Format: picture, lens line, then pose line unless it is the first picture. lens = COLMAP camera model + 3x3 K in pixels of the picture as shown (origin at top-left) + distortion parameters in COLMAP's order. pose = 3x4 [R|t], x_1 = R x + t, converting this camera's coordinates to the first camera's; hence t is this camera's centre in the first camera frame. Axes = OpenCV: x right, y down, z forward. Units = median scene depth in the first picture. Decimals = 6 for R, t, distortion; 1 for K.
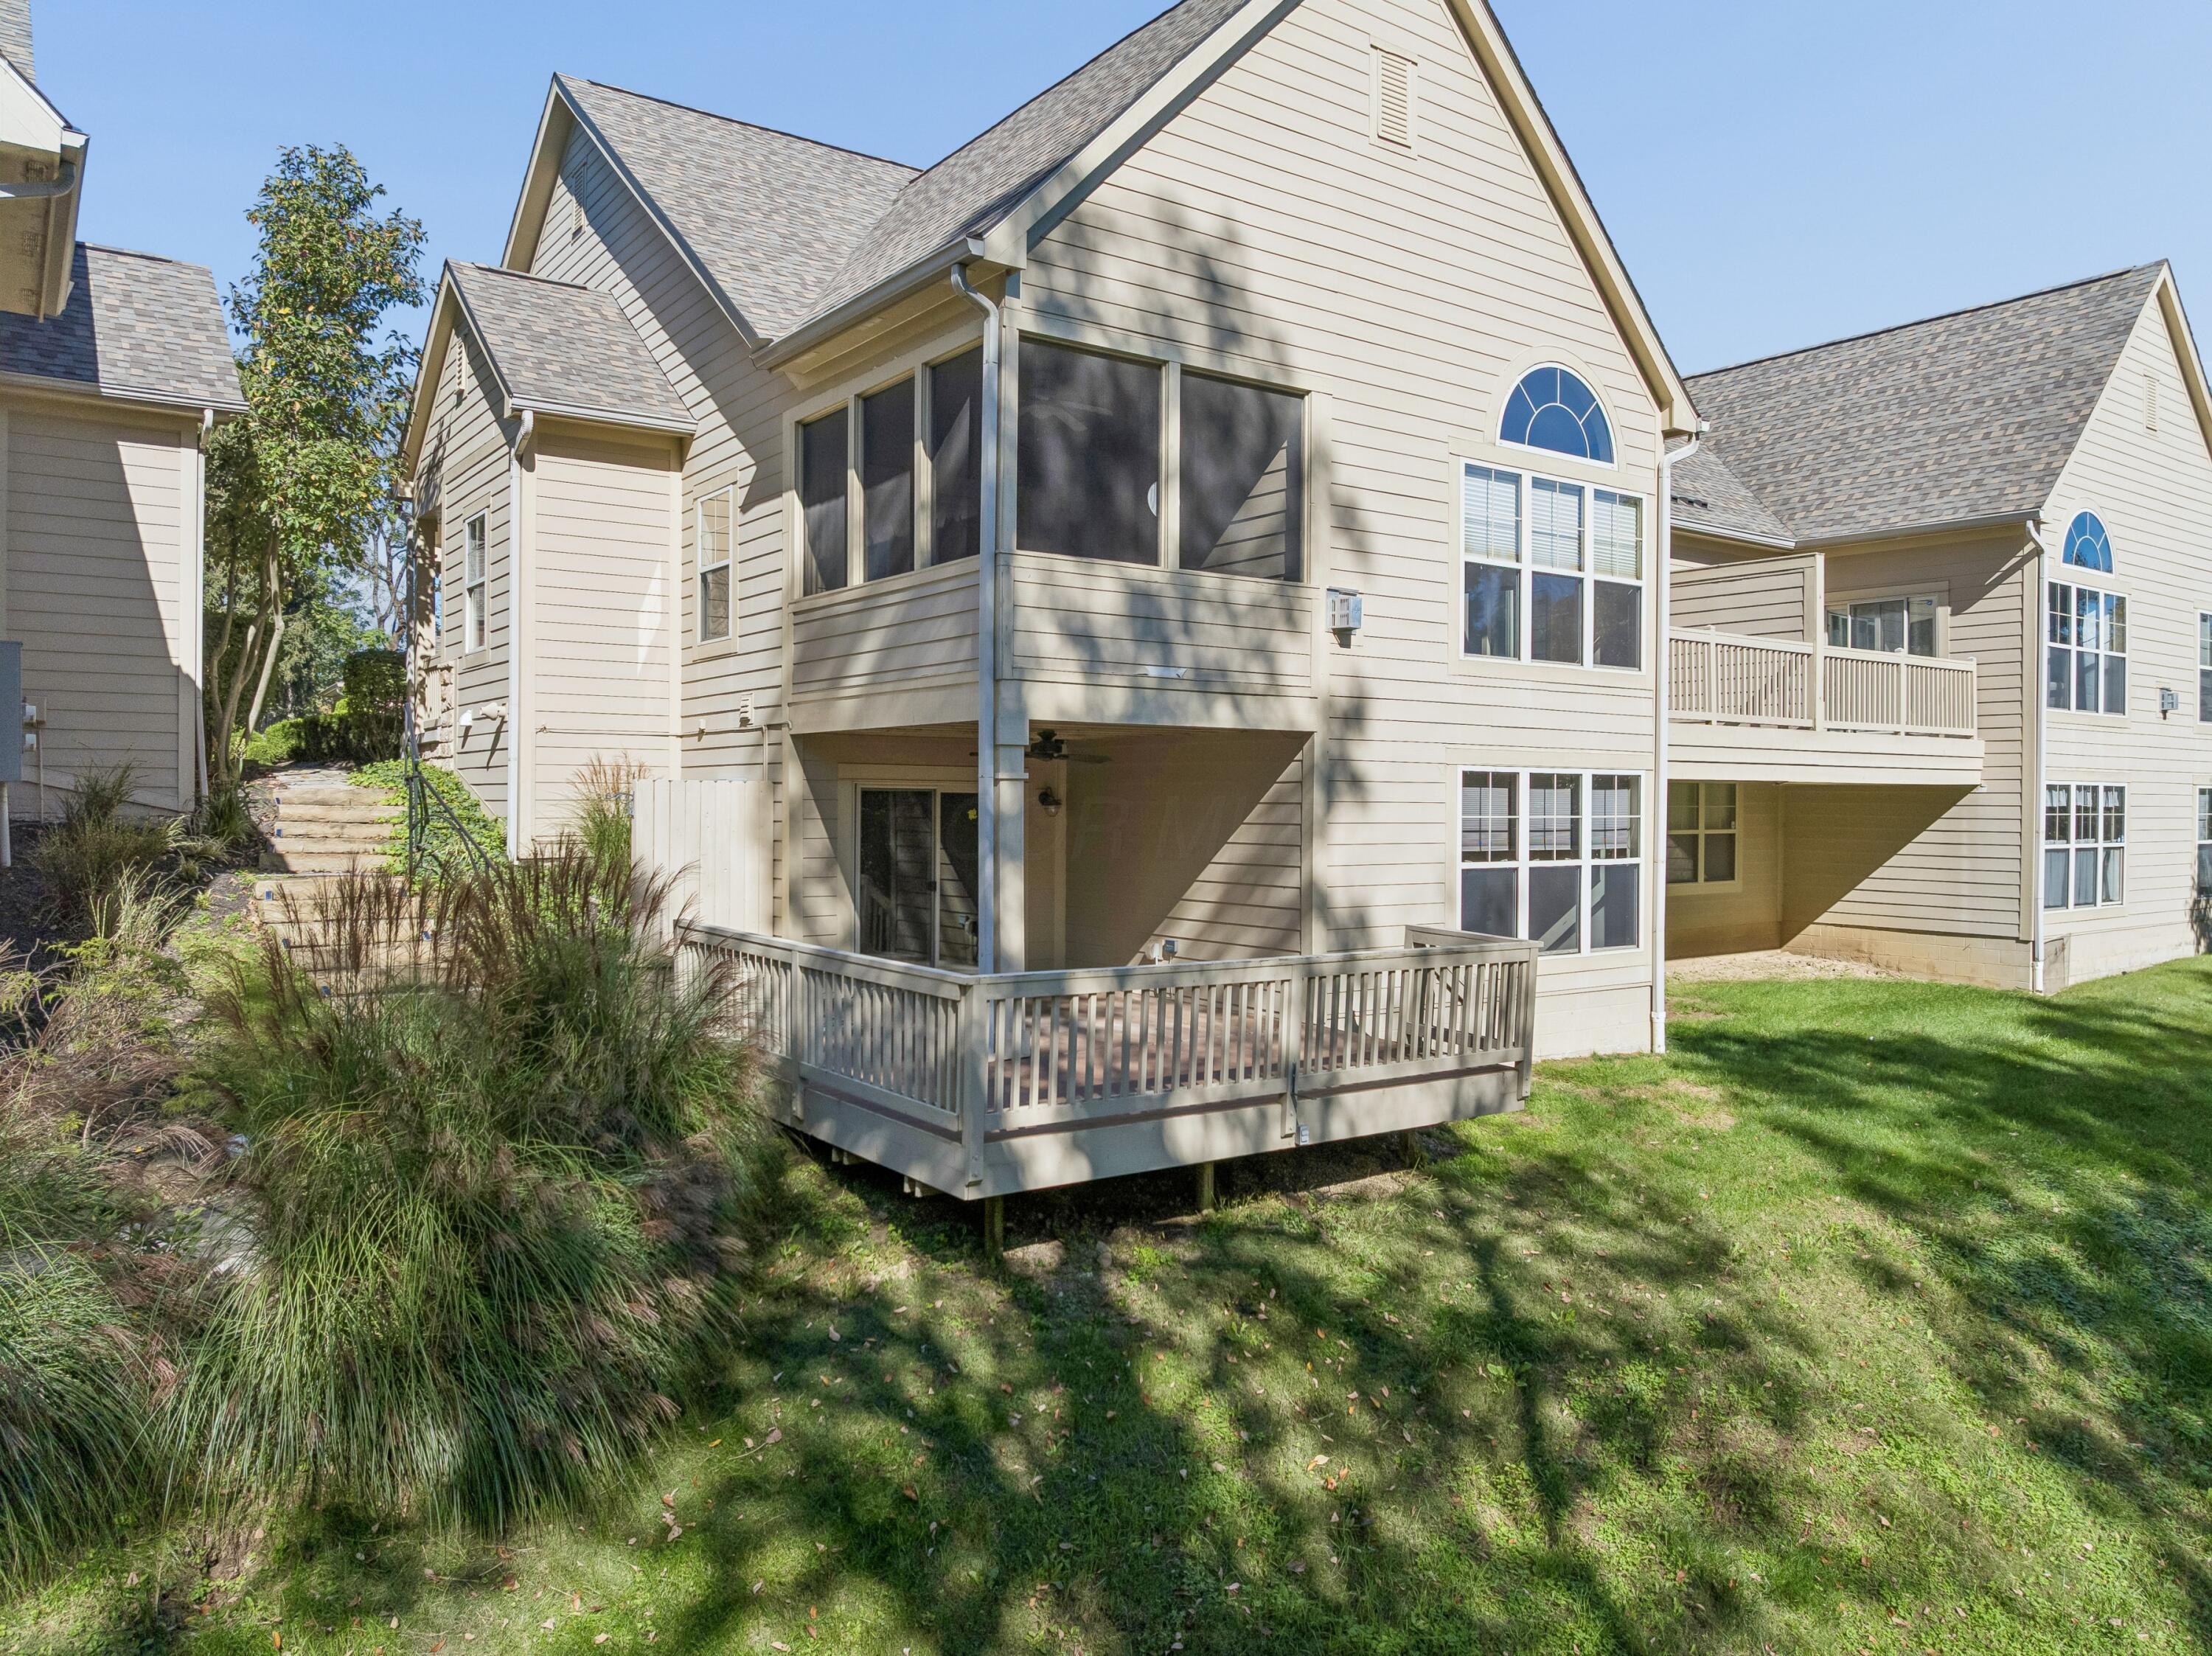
lens RADIAL K [[1561.8, 0, 1106.0], [0, 1561.8, 828.0], [0, 0, 1]] dist [-0.006429, -0.035756]
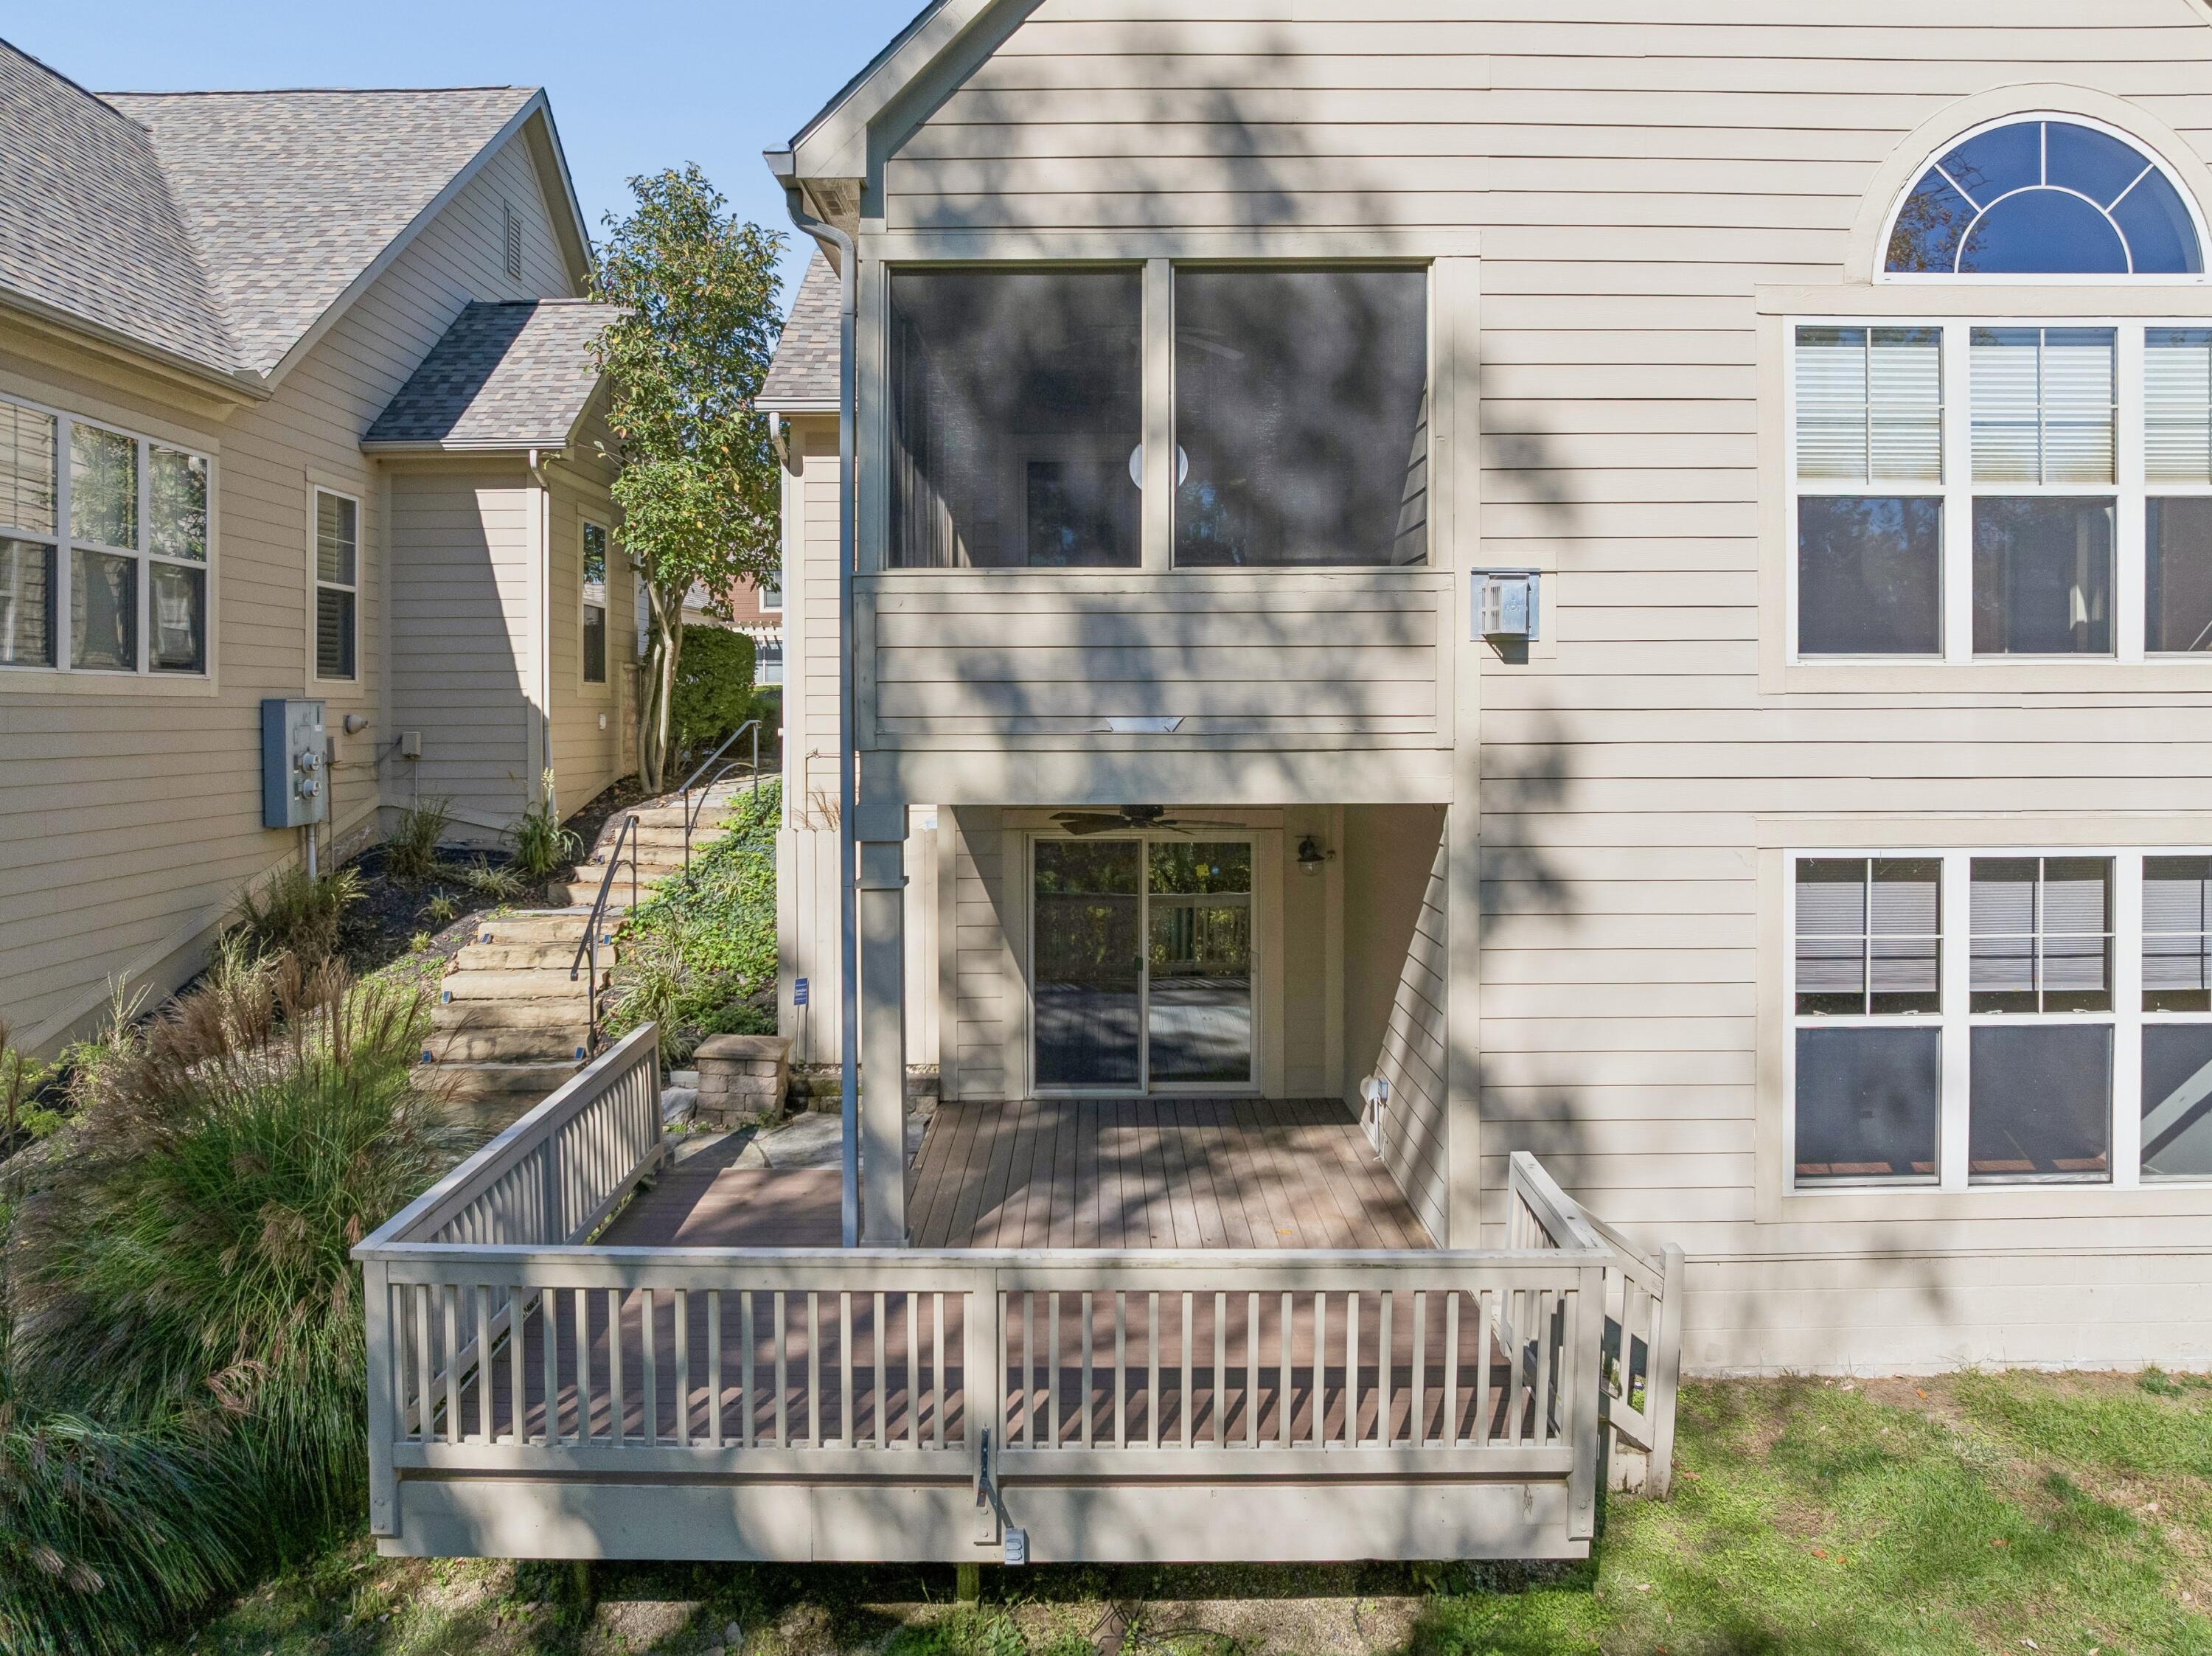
lens RADIAL K [[1543.5, 0, 1105.6], [0, 1543.5, 780.1], [0, 0, 1]] dist [-0.015254, 0.000379]
pose [[0.820949, -0.006334, -0.570967, 0.391000], [0.002355, 0.999968, -0.007707, -0.070158], [0.570997, 0.004982, 0.820937, 0.440289]]
